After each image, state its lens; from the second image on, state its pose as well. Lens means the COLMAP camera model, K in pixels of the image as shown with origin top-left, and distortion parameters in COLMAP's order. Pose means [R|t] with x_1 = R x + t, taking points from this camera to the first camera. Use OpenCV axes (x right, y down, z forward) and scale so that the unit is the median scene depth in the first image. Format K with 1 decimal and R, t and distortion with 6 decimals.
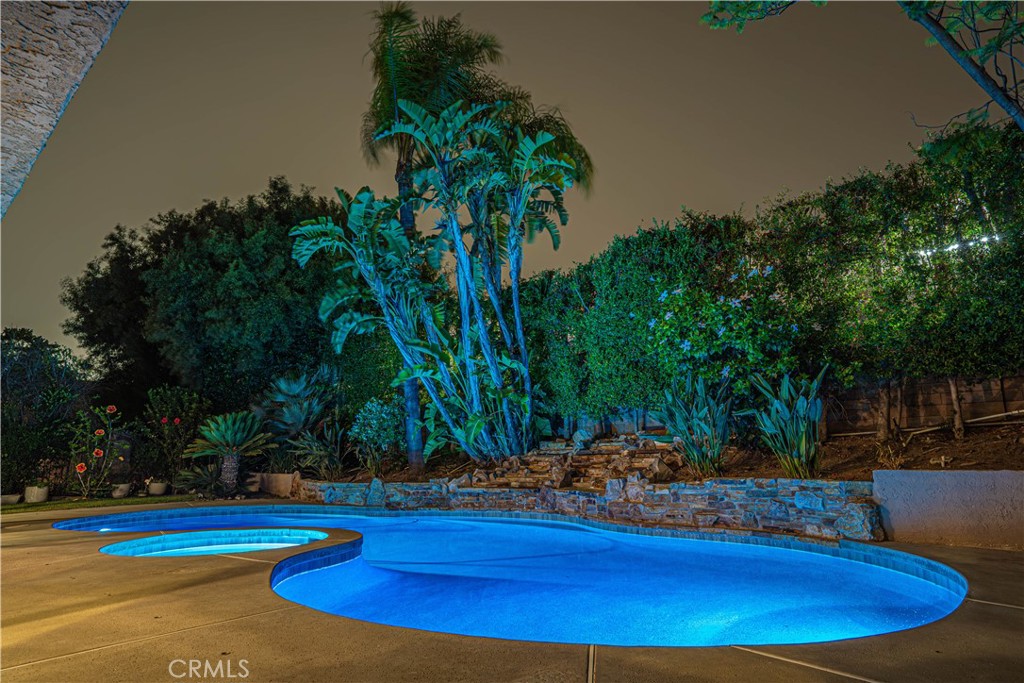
lens RADIAL K [[592.1, 0, 515.2], [0, 592.1, 344.1], [0, 0, 1]] dist [-0.035194, 0.036013]
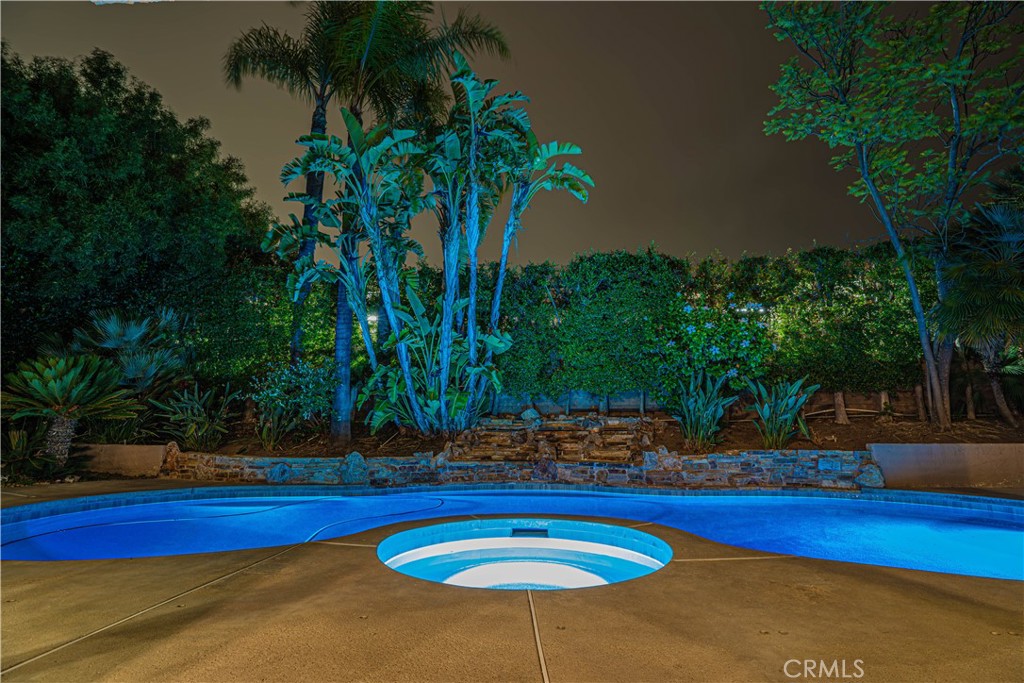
lens RADIAL K [[473.8, 0, 512.5], [0, 473.8, 343.5], [0, 0, 1]] dist [-0.049891, 0.016277]
pose [[0.776679, 0.135697, 0.615106, -0.474836], [-0.136171, 0.989599, -0.046373, 0.066170], [-0.615001, -0.047743, 0.787079, 0.303831]]
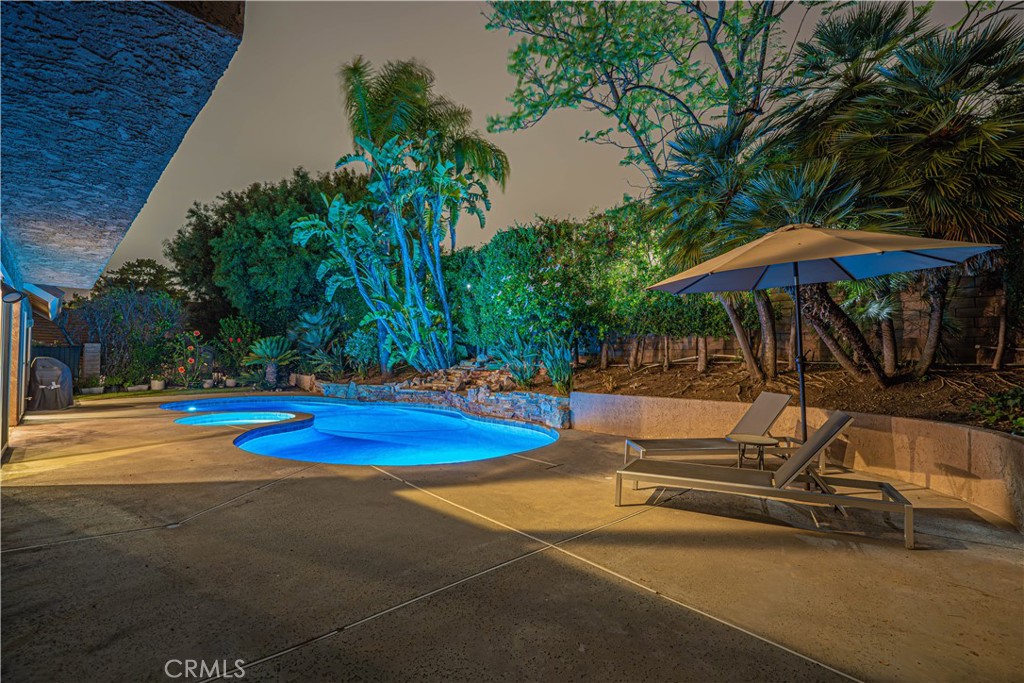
lens RADIAL K [[473.8, 0, 512.5], [0, 473.8, 343.5], [0, 0, 1]] dist [-0.049891, 0.016277]
pose [[0.998962, 0.018798, -0.041482, 0.237800], [-0.011803, 0.986583, 0.162831, -0.085148], [0.043986, -0.162172, 0.985782, -0.216957]]
